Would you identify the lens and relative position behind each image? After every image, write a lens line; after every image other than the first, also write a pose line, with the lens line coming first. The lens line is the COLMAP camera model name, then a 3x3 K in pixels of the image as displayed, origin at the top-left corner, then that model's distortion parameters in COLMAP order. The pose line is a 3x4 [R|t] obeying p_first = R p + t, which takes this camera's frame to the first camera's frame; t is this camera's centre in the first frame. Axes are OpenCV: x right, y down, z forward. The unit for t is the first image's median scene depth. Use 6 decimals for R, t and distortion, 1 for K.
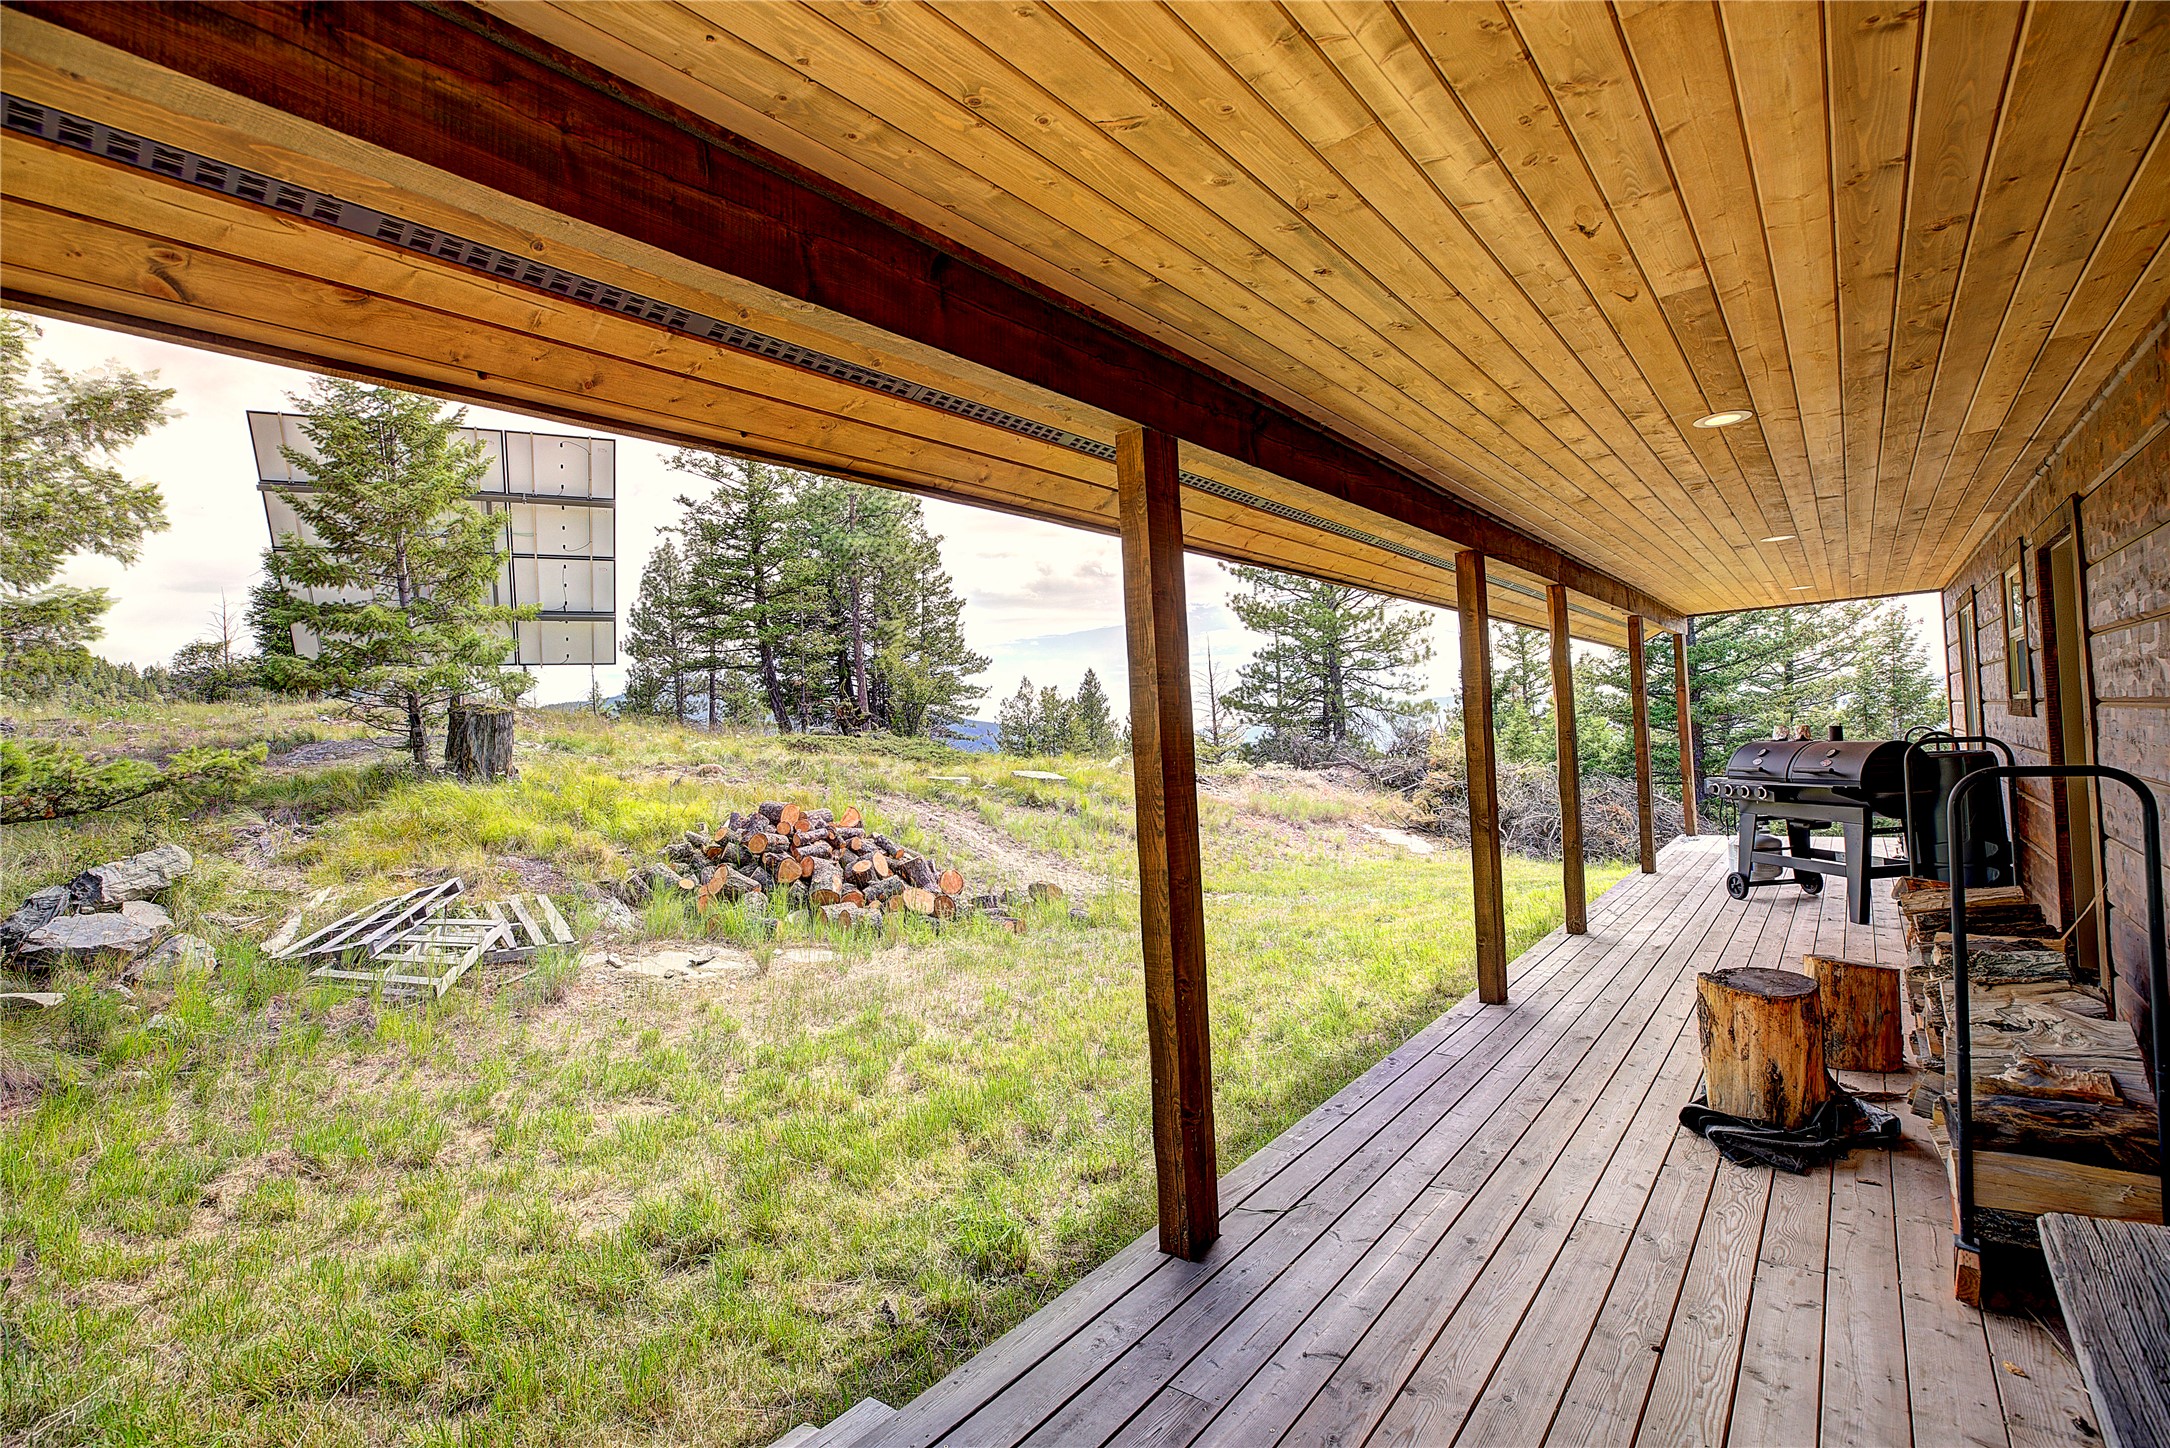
lens RADIAL K [[987.1, 0, 1082.4], [0, 987.1, 710.9], [0, 0, 1]] dist [-0.040559, 0.011682]
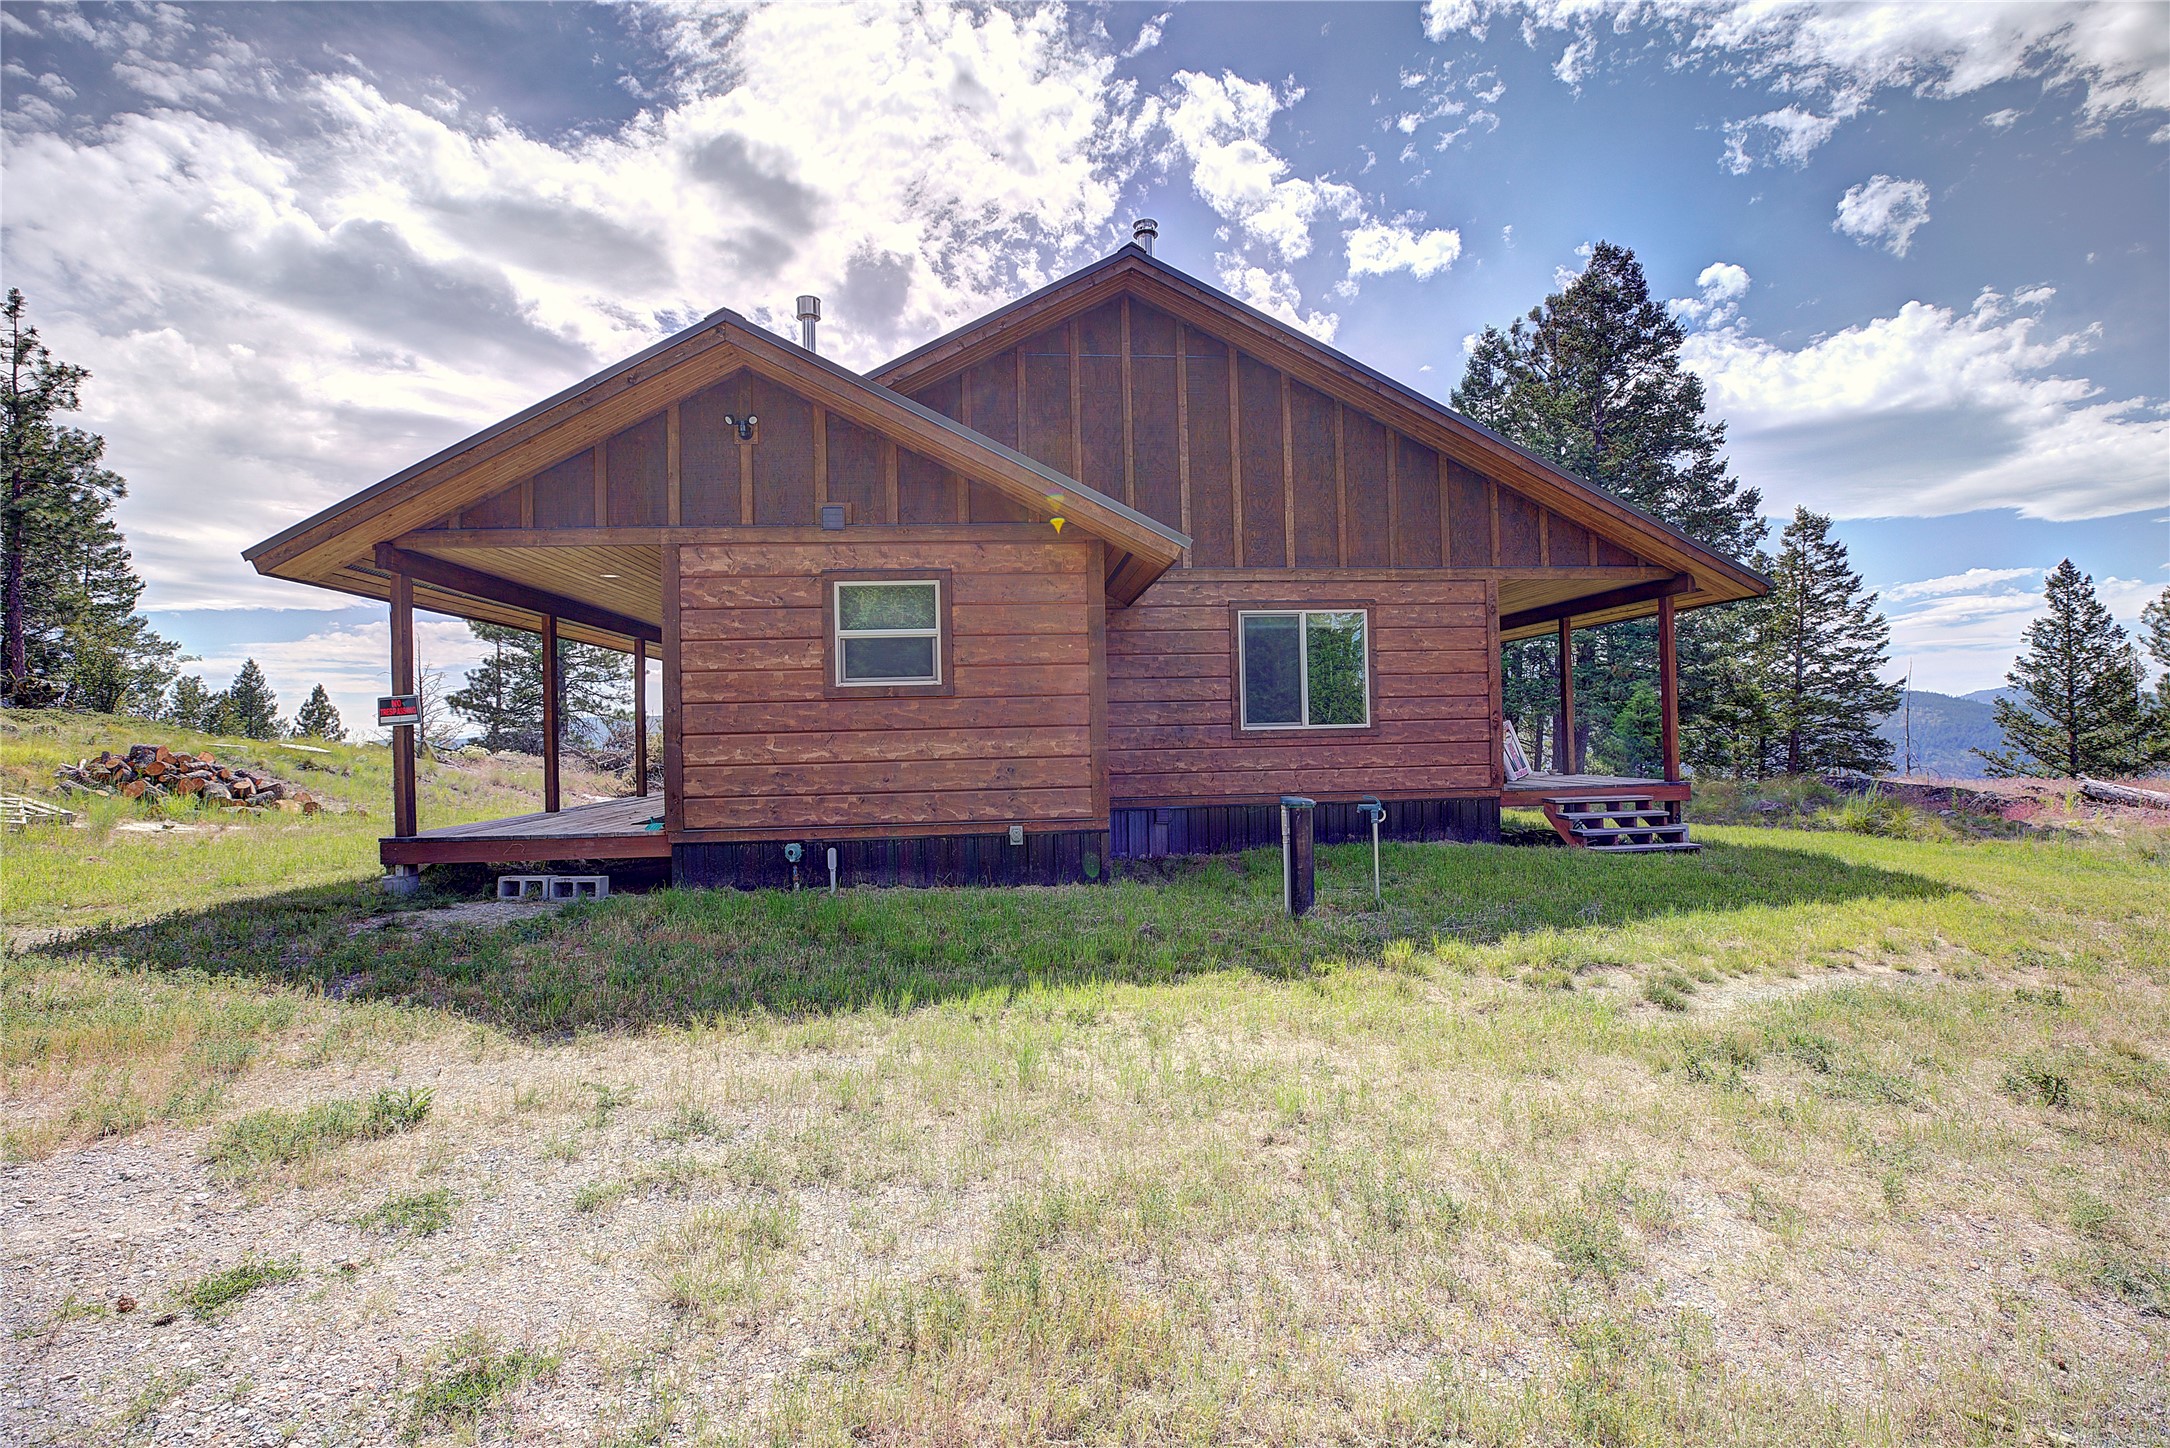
lens RADIAL K [[987.1, 0, 1073.8], [0, 987.1, 711.1], [0, 0, 1]] dist [-0.040559, 0.011682]
pose [[0.733510, 0.048027, 0.677980, -0.487278], [-0.034580, 0.998846, -0.033344, 0.079542], [-0.678799, 0.001014, 0.734323, -1.598343]]
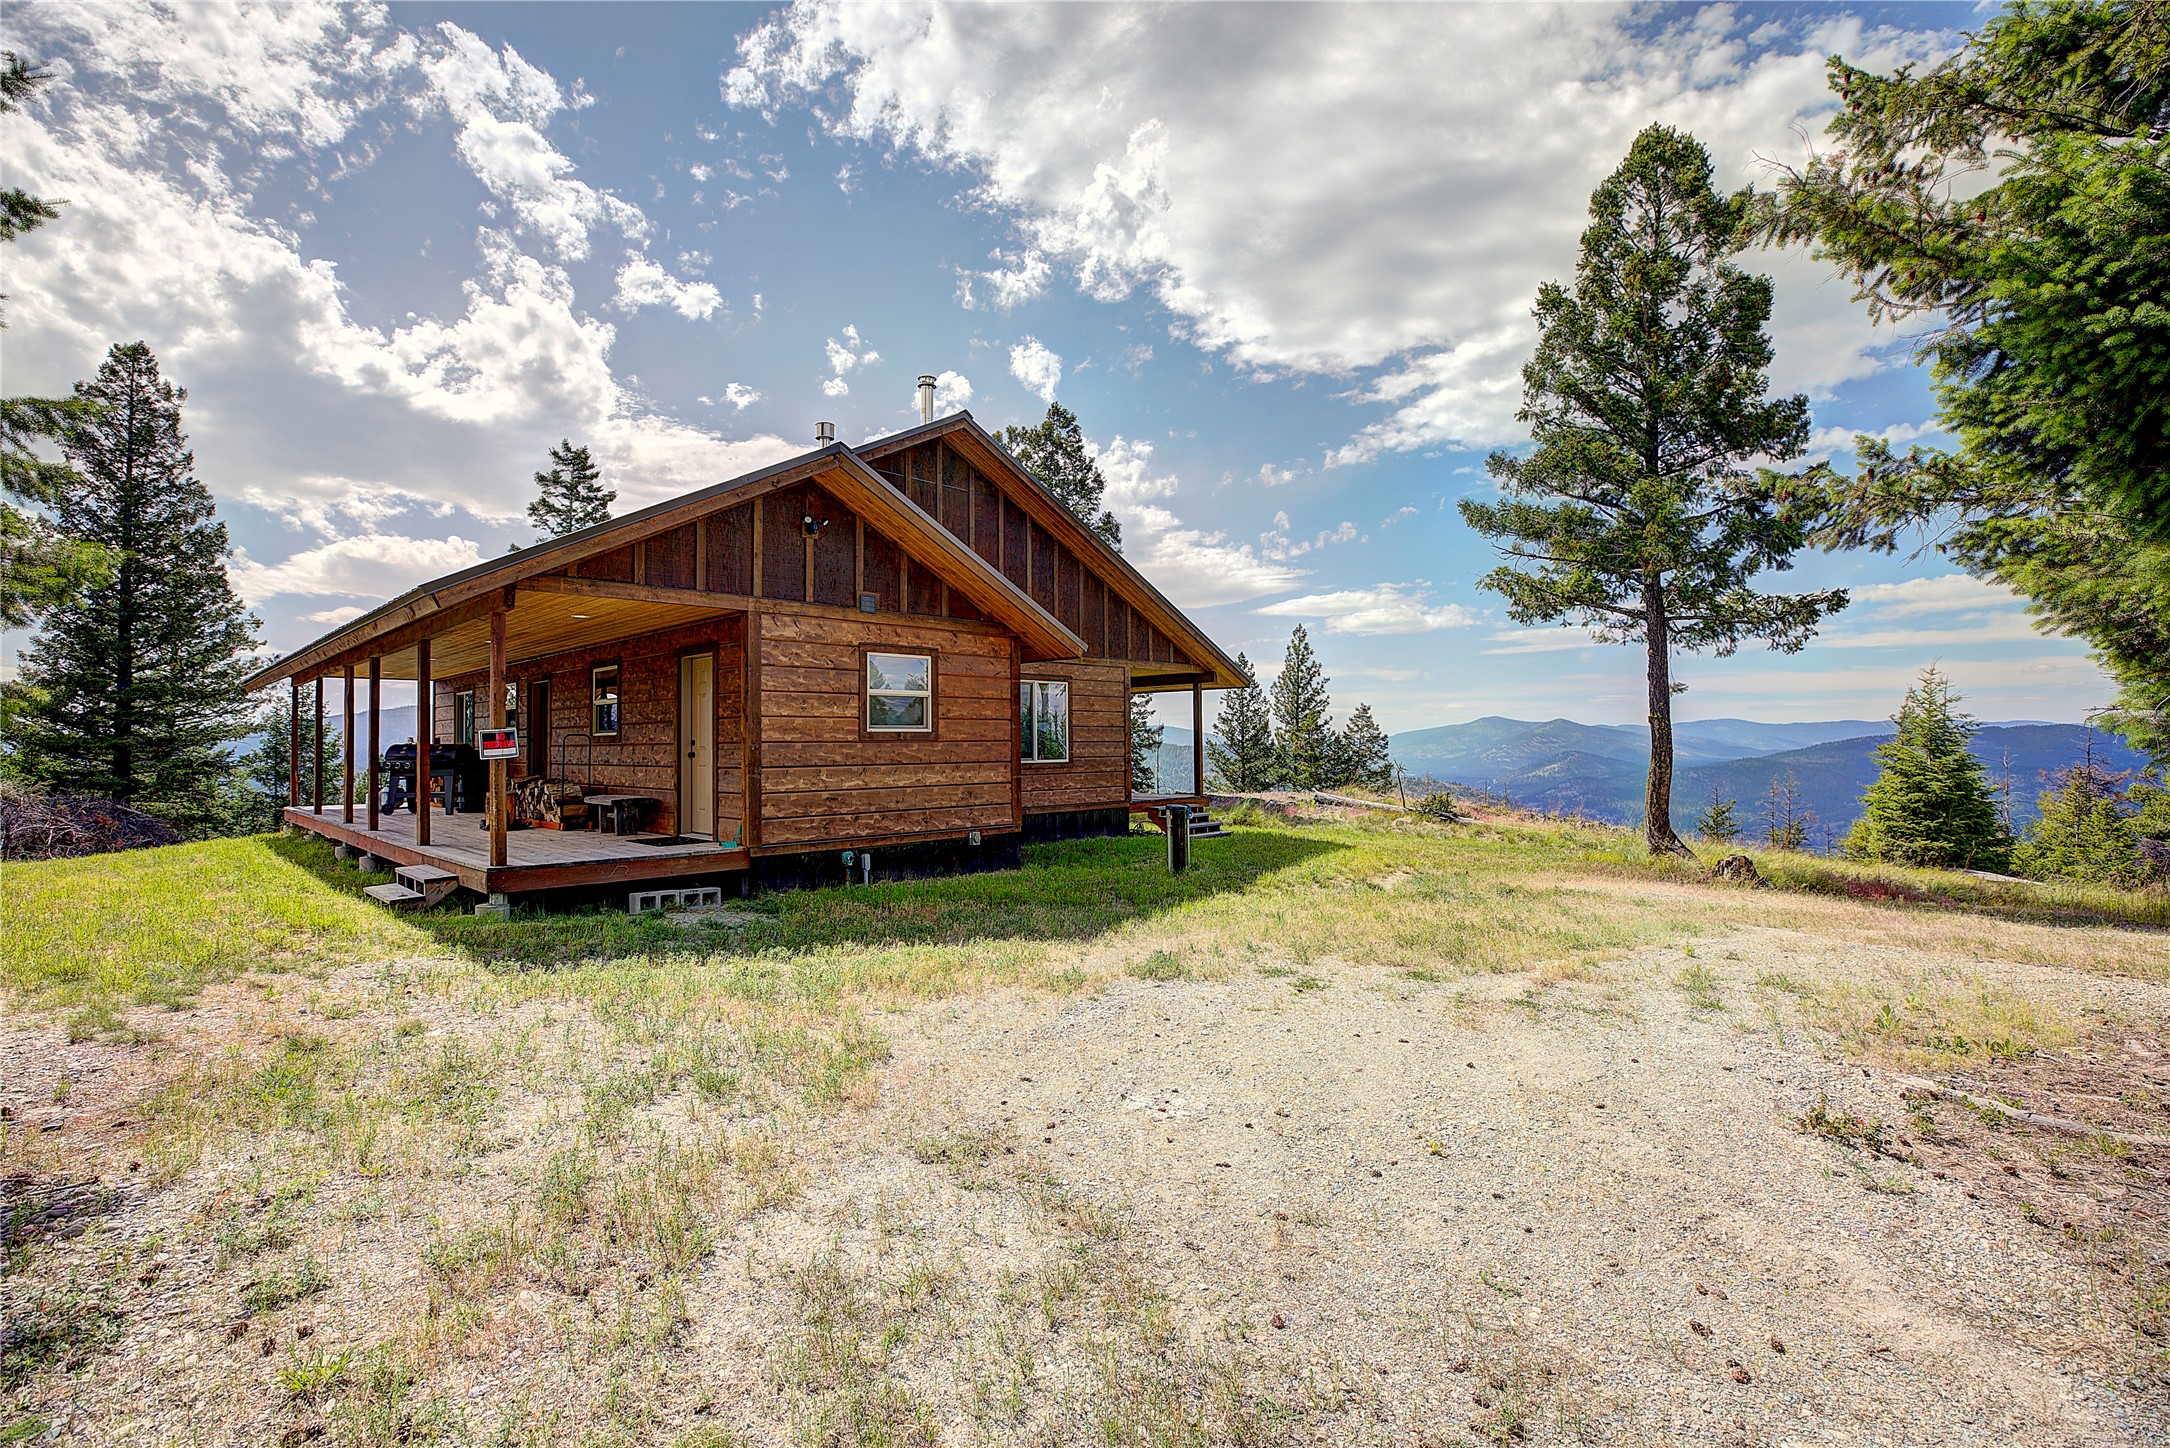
lens RADIAL K [[987.1, 0, 1091.2], [0, 987.1, 720.9], [0, 0, 1]] dist [-0.040559, 0.011682]
pose [[0.098497, 0.073735, 0.992402, -1.594287], [-0.027008, 0.997082, -0.071402, 0.110912], [-0.994771, -0.019770, 0.100201, -0.937697]]
